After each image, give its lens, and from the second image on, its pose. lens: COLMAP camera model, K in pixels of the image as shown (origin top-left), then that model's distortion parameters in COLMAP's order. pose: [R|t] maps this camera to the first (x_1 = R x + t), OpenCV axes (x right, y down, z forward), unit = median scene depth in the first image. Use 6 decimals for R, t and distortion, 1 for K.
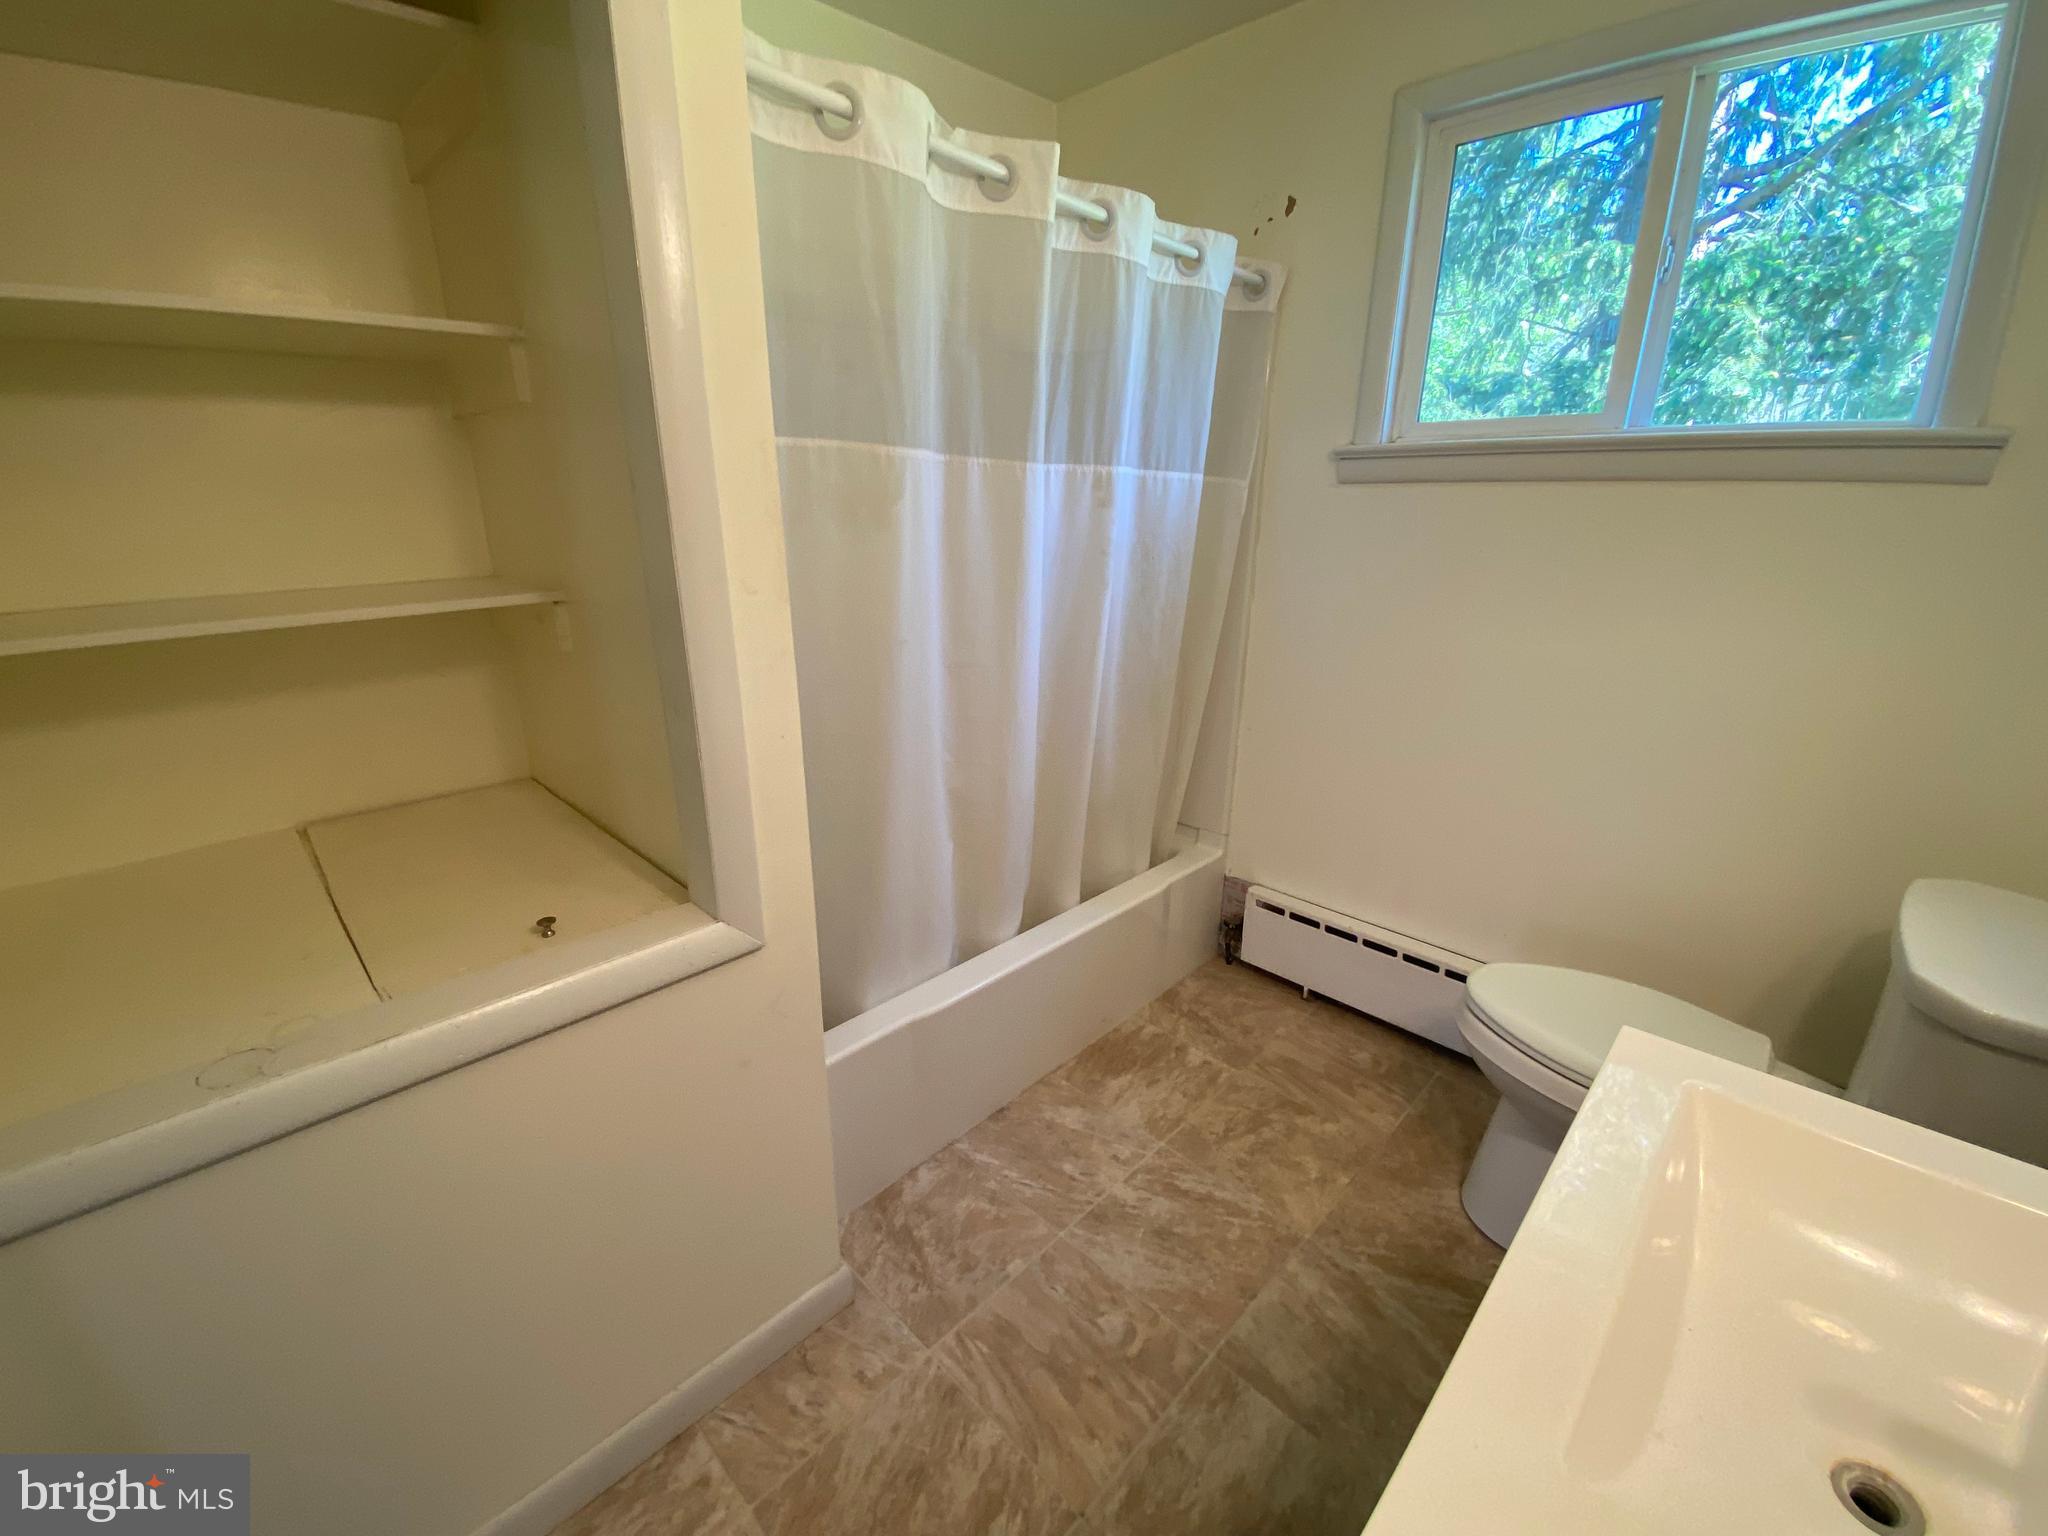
lens RADIAL K [[831.3, 0, 1004.7], [0, 831.3, 767.8], [0, 0, 1]] dist [0.027779, -0.023744]
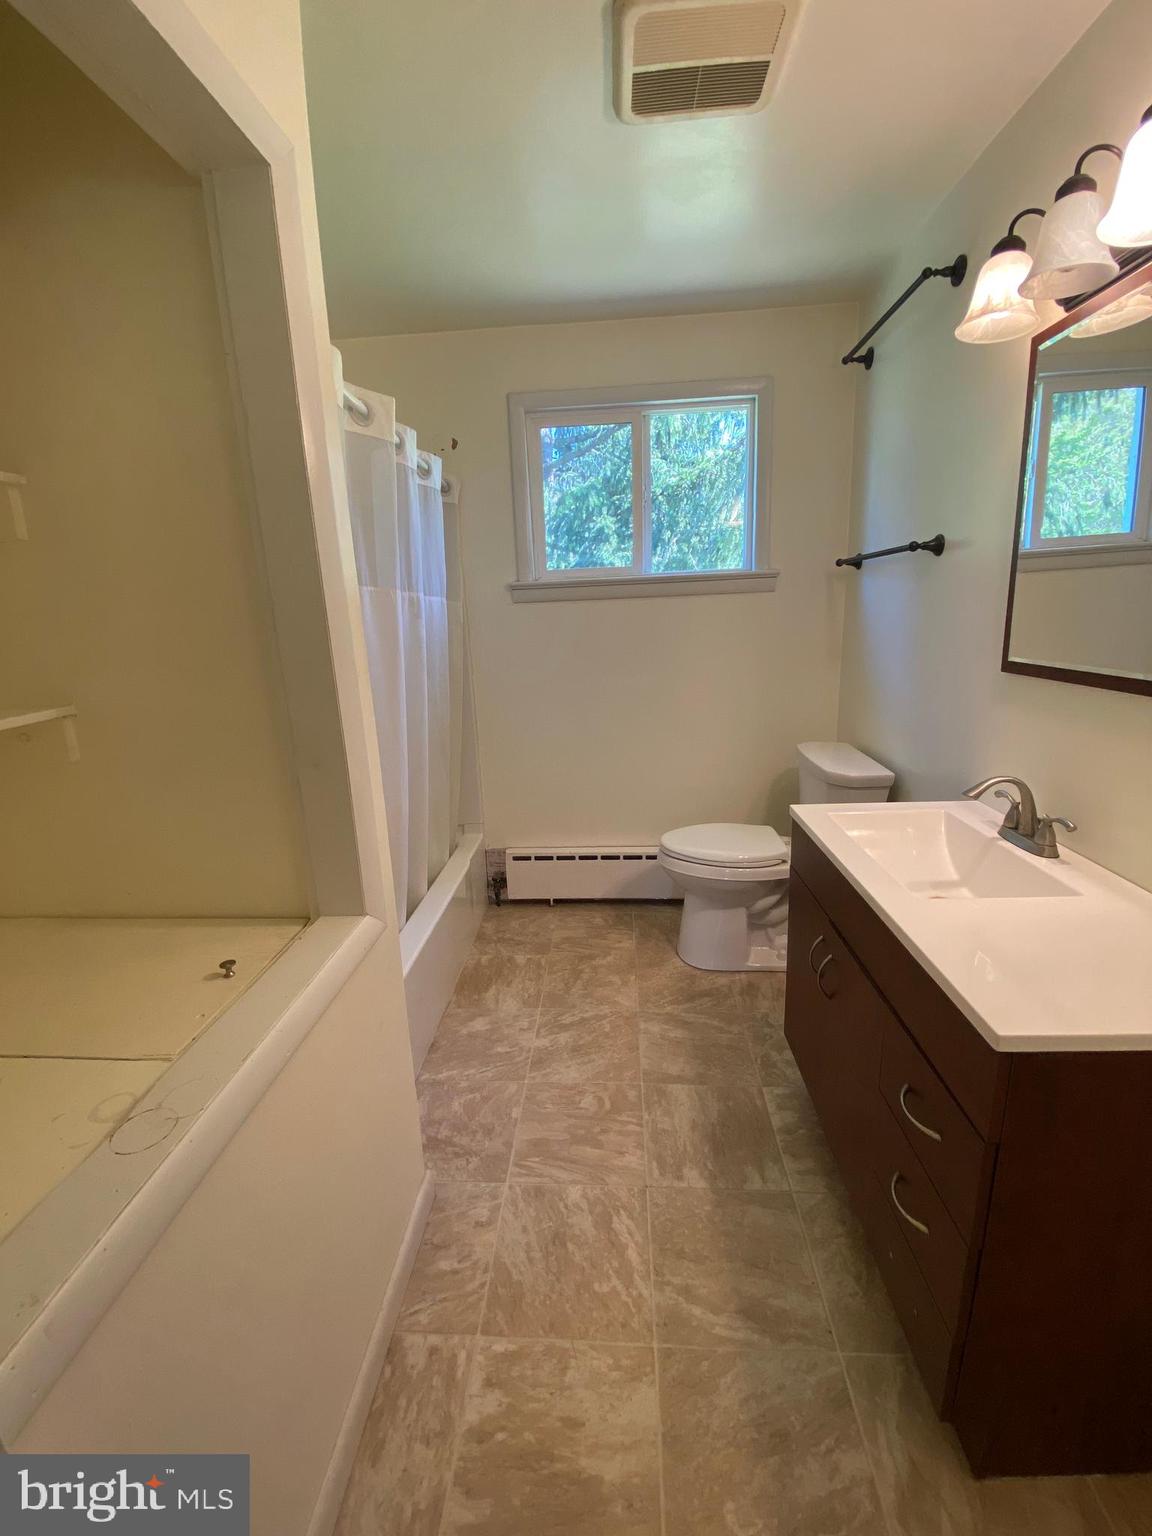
lens RADIAL K [[623.5, 0, 551.8], [0, 623.5, 760.3], [0, 0, 1]] dist [0.027779, -0.023744]
pose [[0.763448, -0.192870, 0.616399, -0.500824], [0.254422, 0.967012, -0.012541, 0.021605], [-0.593647, 0.166400, 0.787334, -0.018735]]
